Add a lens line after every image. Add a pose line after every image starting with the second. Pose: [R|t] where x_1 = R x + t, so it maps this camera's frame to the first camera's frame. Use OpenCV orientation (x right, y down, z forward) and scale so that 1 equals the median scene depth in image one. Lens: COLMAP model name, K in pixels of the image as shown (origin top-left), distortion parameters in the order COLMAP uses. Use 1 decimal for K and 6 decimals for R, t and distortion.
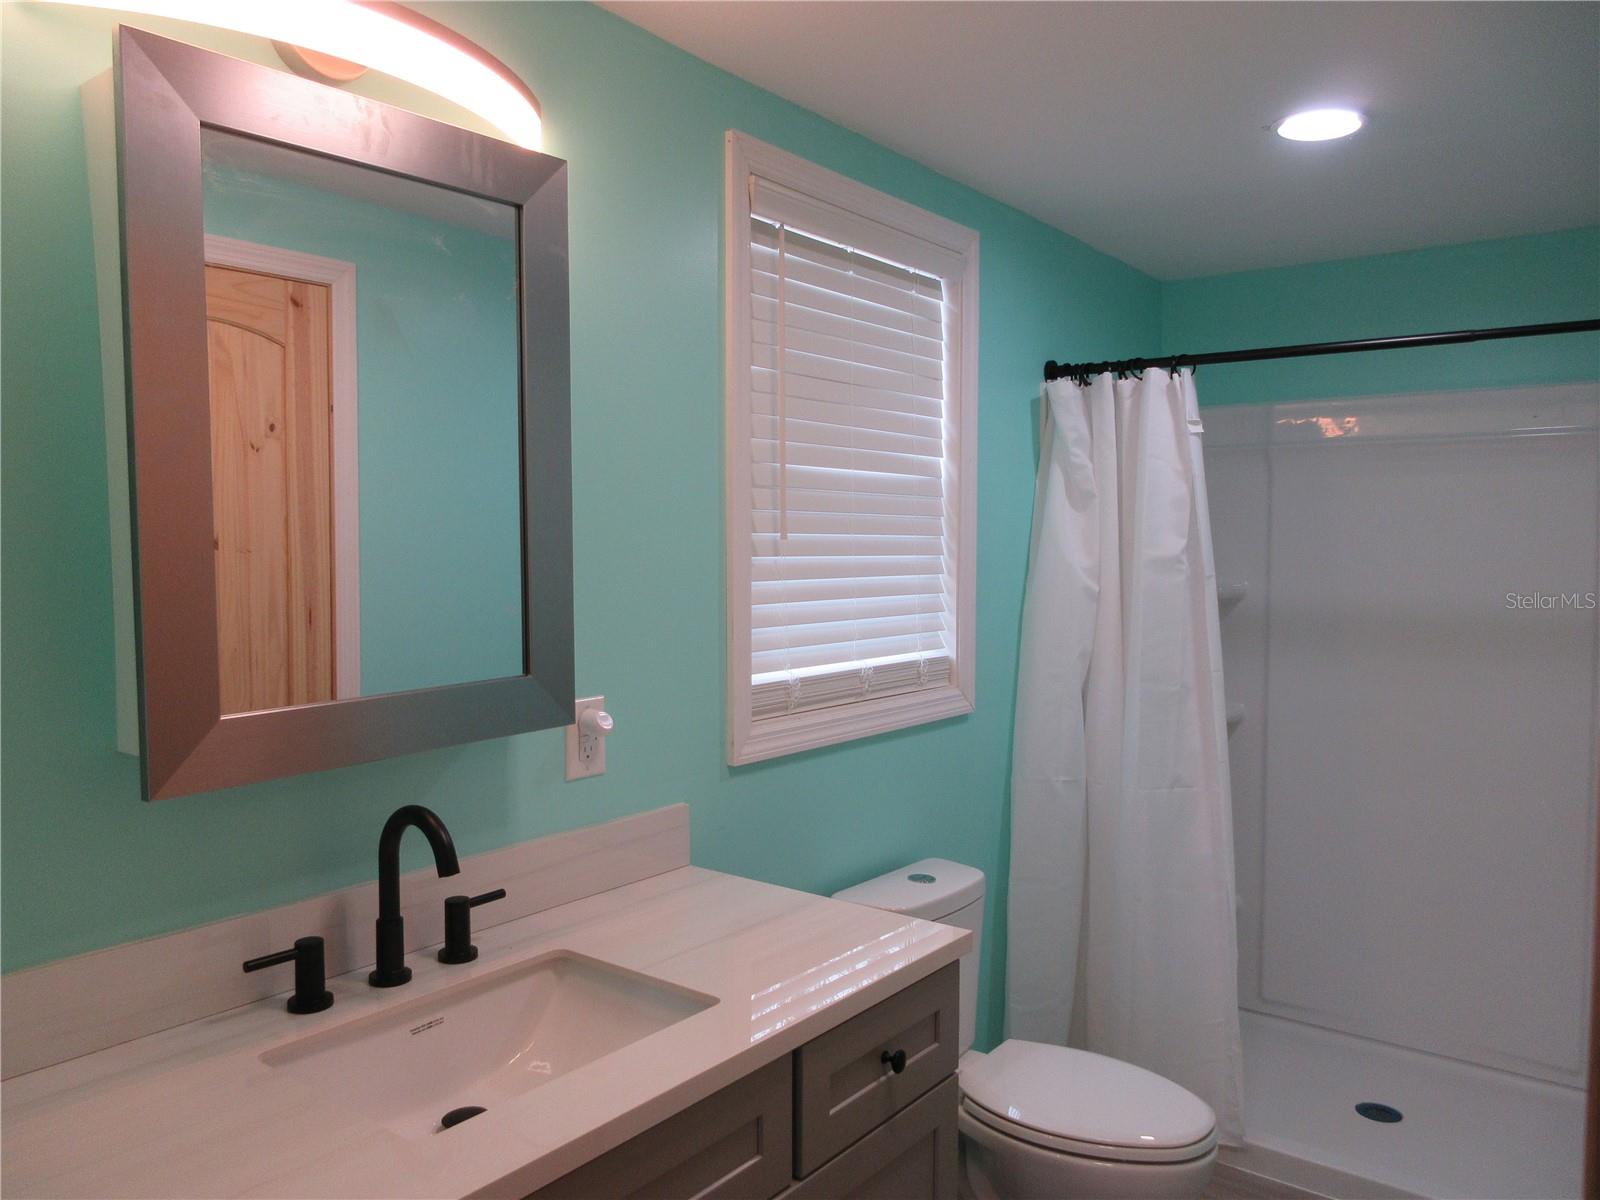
lens RADIAL K [[1179.3, 0, 802.6], [0, 1179.3, 593.7], [0, 0, 1]] dist [-0.007256, 0.002324]
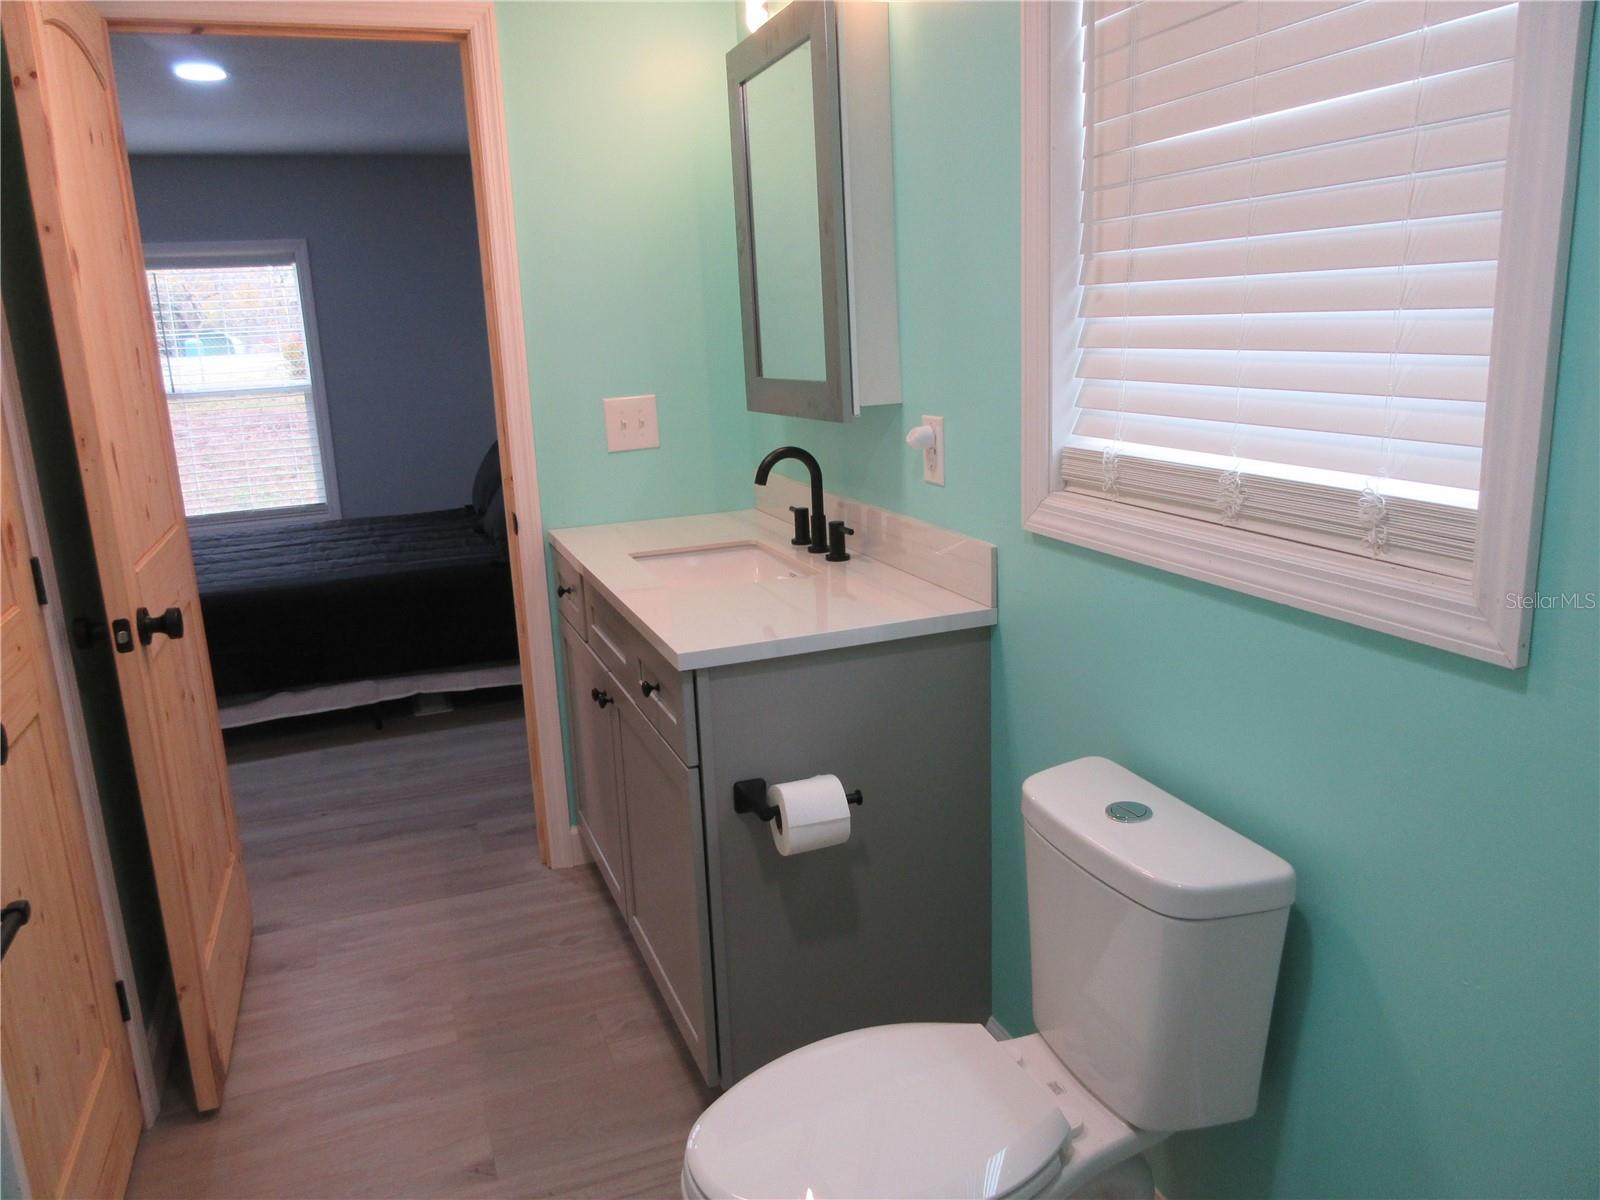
lens RADIAL K [[1179.3, 0, 802.6], [0, 1179.3, 593.7], [0, 0, 1]] dist [-0.007256, 0.002324]
pose [[-0.523246, 0.214219, -0.824817, 0.720724], [-0.001964, 0.967583, 0.252544, -0.028727], [0.852179, 0.133763, -0.505864, 1.220506]]
